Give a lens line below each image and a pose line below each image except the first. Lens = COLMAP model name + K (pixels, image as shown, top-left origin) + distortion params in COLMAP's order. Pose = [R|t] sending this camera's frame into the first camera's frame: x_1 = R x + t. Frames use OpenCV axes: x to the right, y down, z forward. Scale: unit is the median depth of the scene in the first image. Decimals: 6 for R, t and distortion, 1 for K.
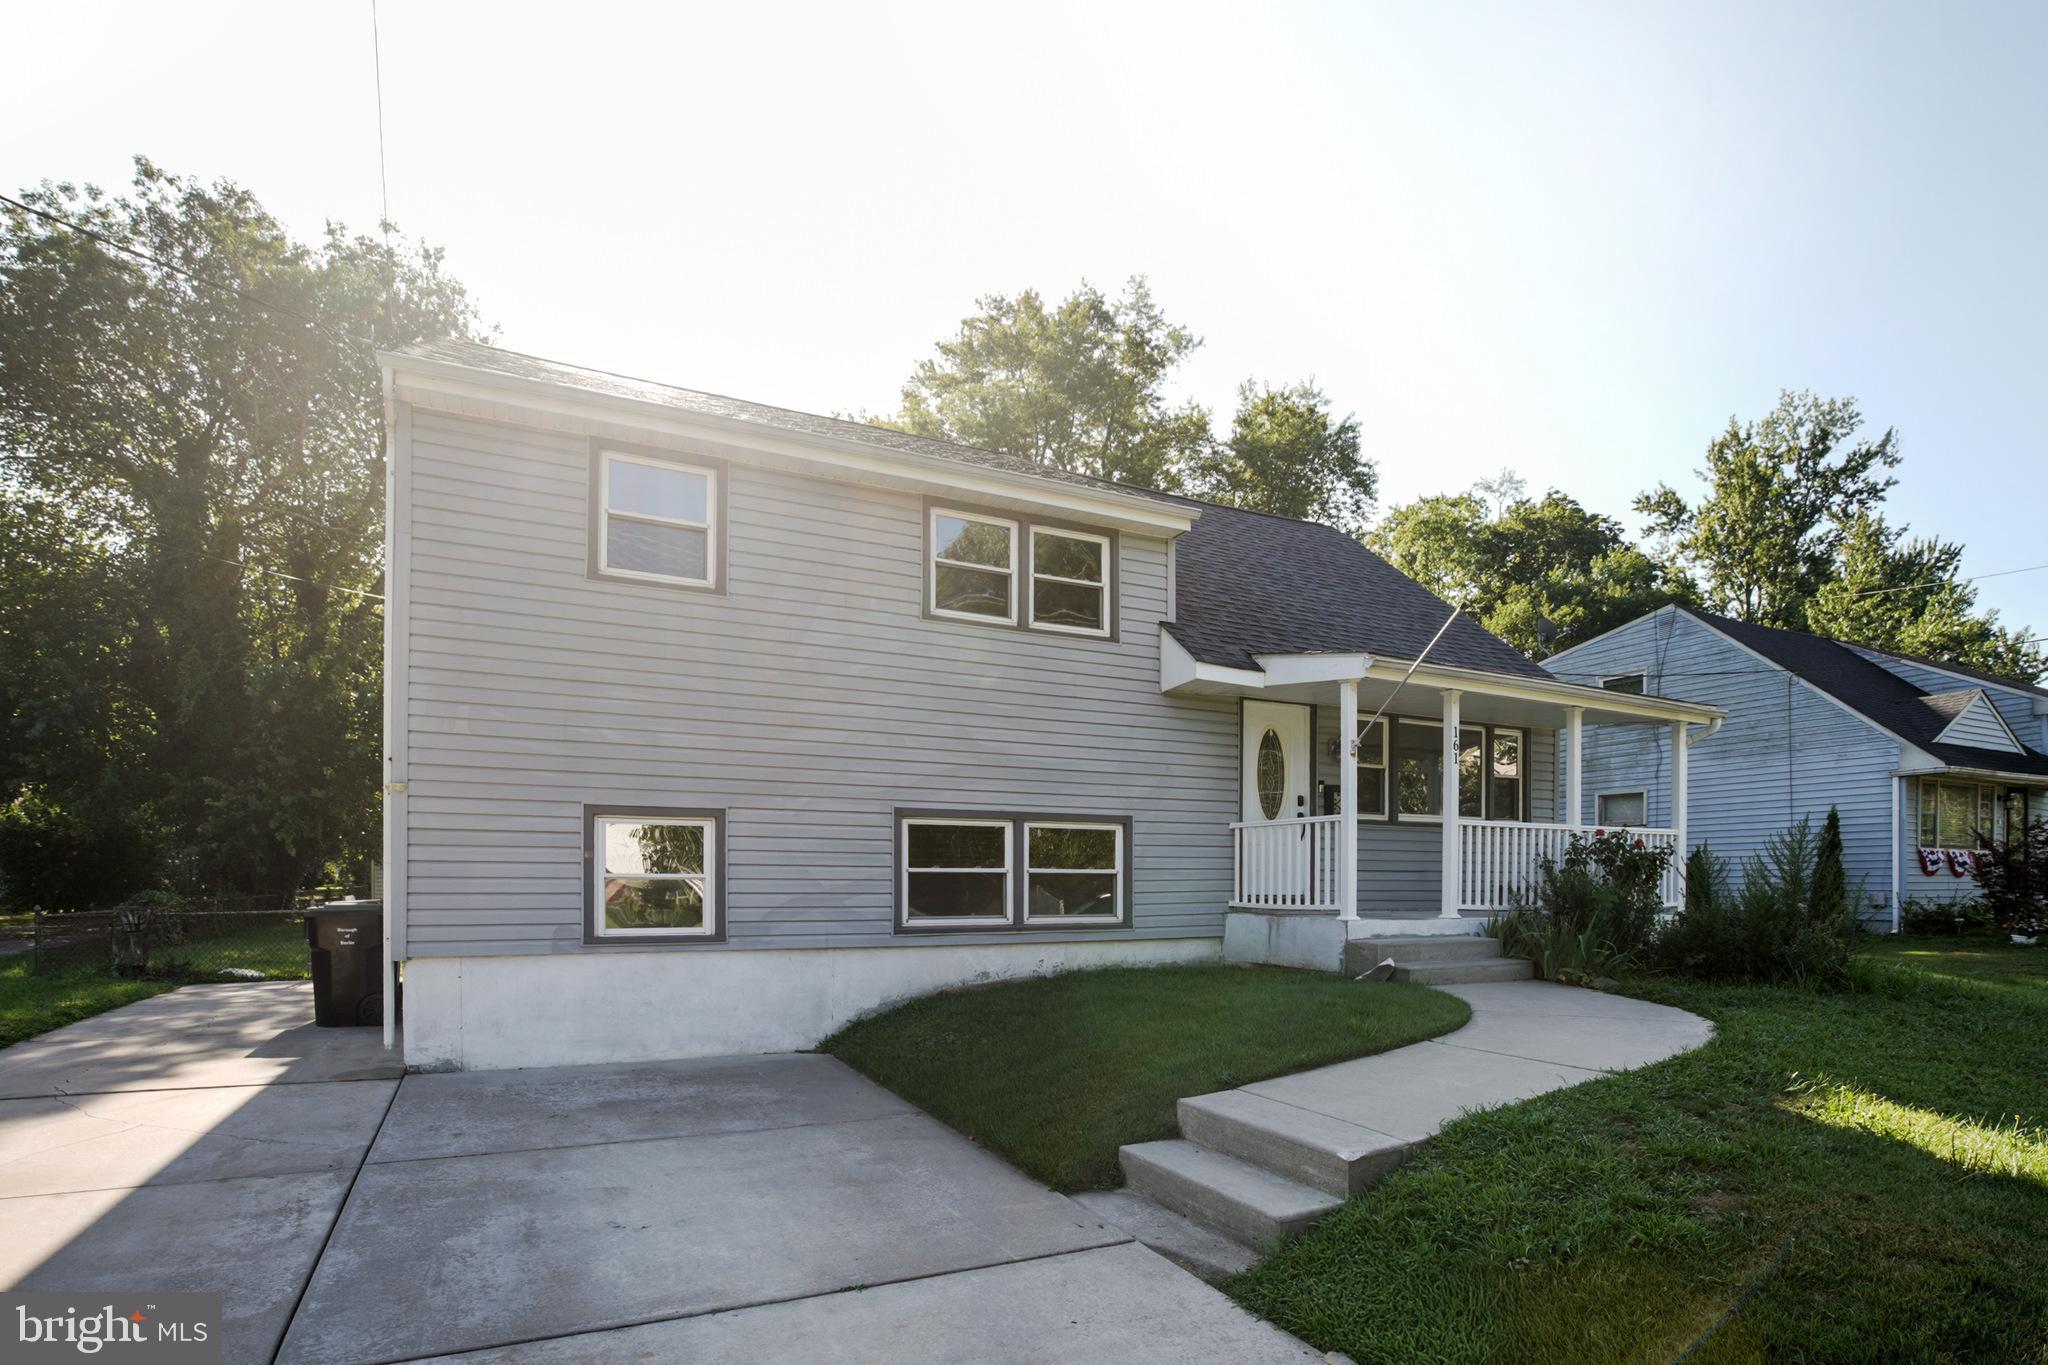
lens RADIAL K [[887.5, 0, 1023.4], [0, 887.5, 798.5], [0, 0, 1]] dist [-0.019061, 0.000764]
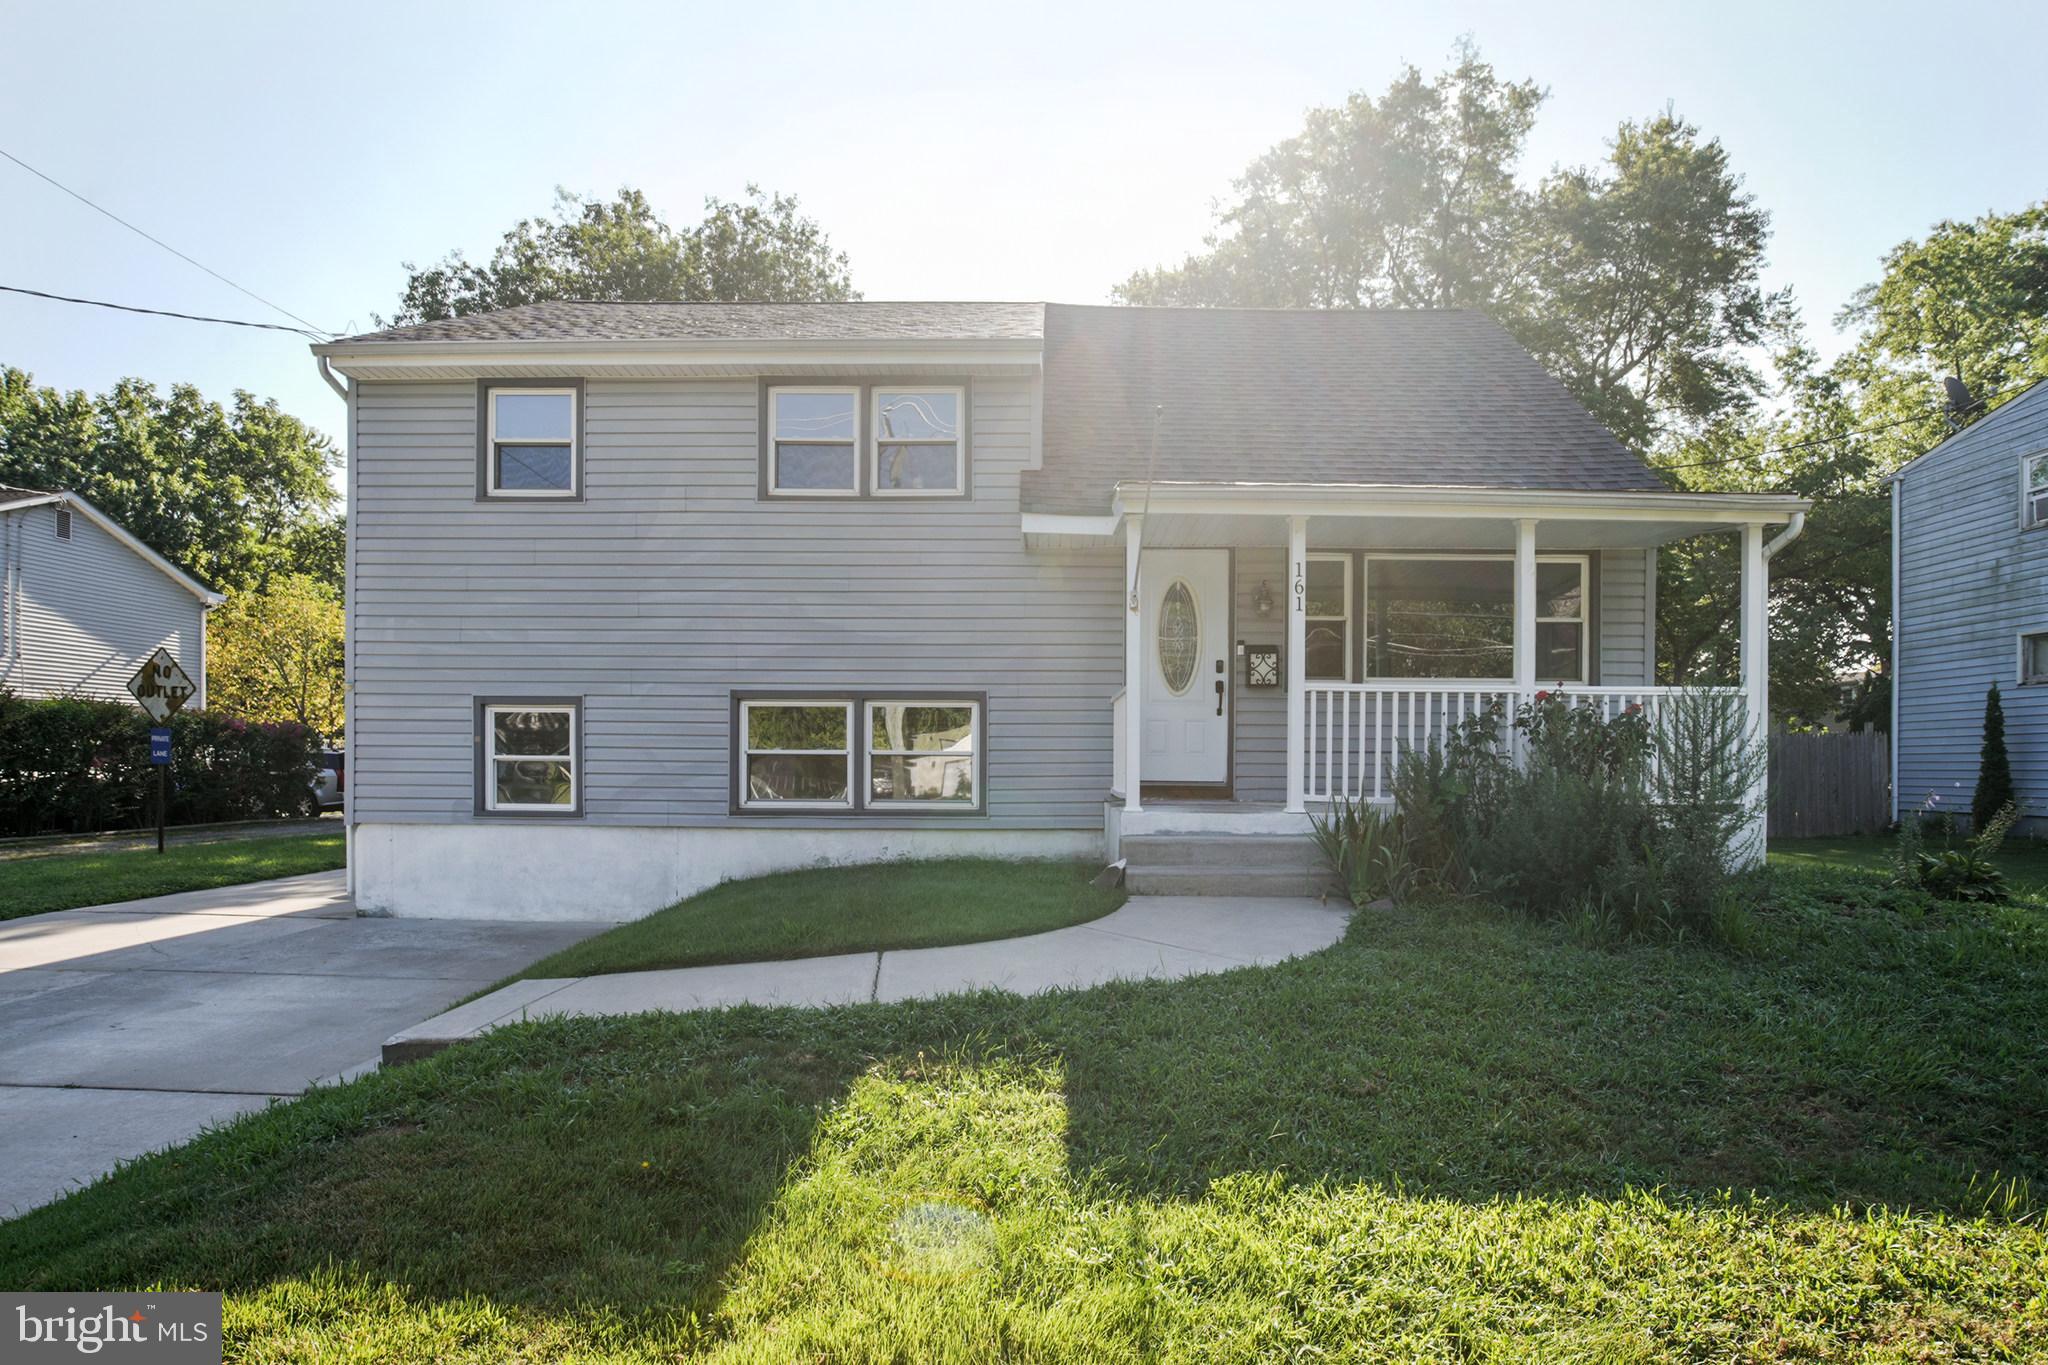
lens RADIAL K [[957.4, 0, 1044.7], [0, 957.4, 681.7], [0, 0, 1]] dist [-0.026404, -0.000053]
pose [[0.910462, -0.034237, -0.412174, 0.624795], [0.035455, 0.999360, -0.004693, 0.017981], [0.412071, -0.010341, 0.911093, 0.153508]]
